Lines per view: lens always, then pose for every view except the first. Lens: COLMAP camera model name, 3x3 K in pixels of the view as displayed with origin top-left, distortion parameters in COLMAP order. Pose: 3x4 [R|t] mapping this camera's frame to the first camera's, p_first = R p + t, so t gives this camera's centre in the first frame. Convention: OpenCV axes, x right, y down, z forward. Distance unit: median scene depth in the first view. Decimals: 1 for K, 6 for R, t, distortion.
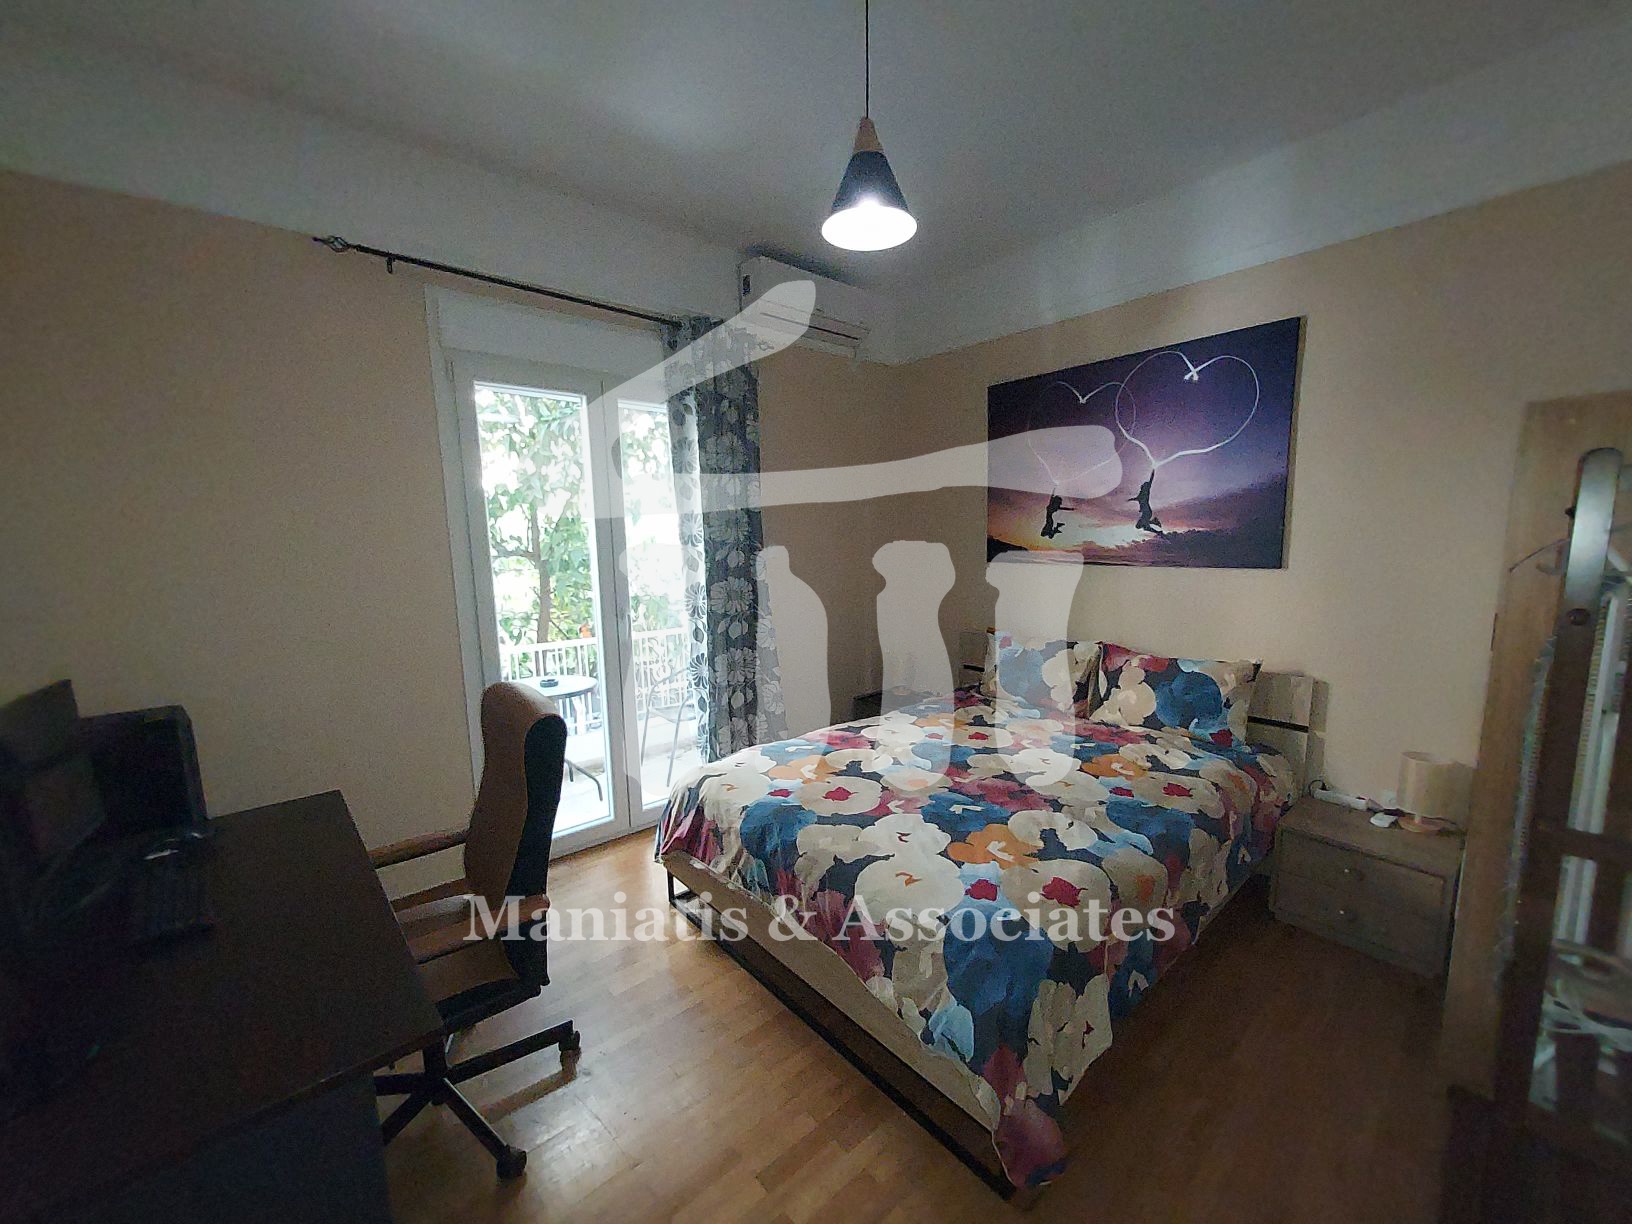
lens RADIAL K [[646.2, 0, 845.5], [0, 646.2, 628.0], [0, 0, 1]] dist [0.000166, -0.000139]
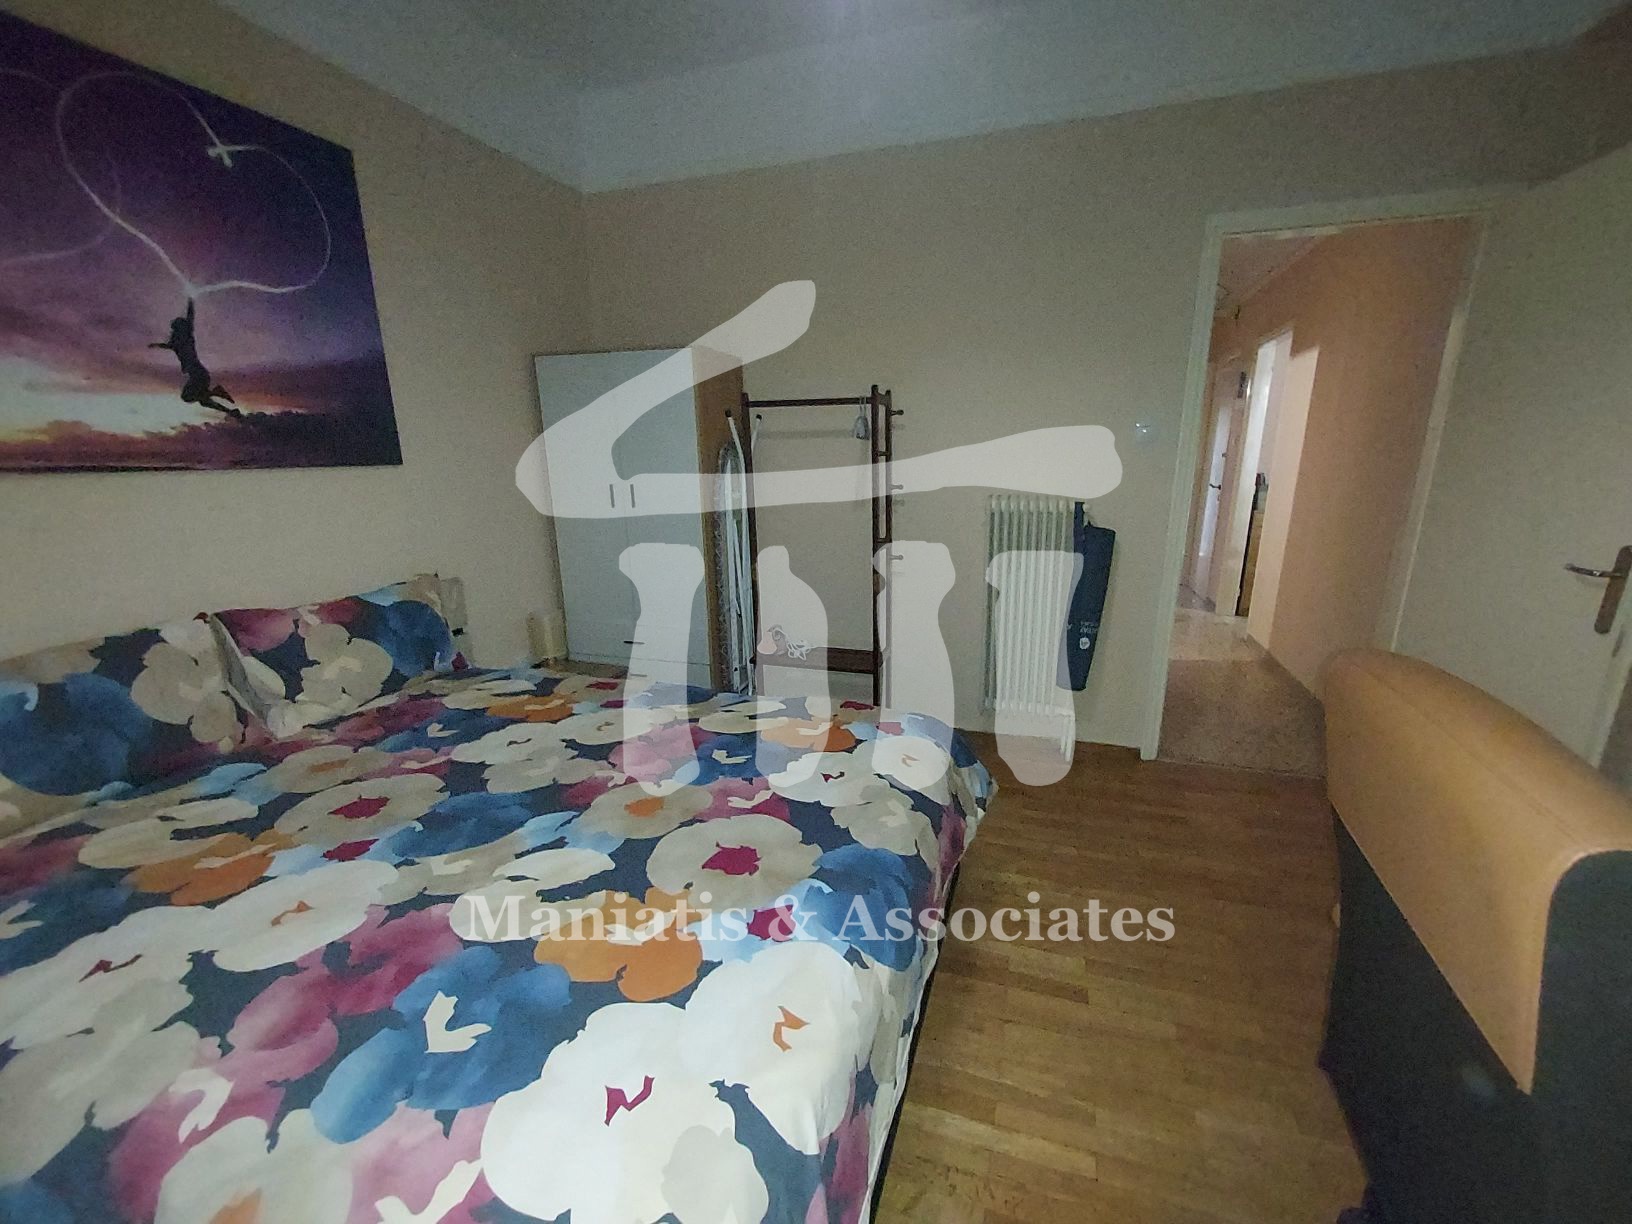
lens RADIAL K [[640.1, 0, 841.1], [0, 640.1, 631.3], [0, 0, 1]] dist [-0.009075, -0.000973]
pose [[-0.503428, -0.206911, 0.838897, -0.476090], [0.138378, 0.939064, 0.314659, -0.083278], [-0.852884, 0.274493, -0.444119, 1.126251]]
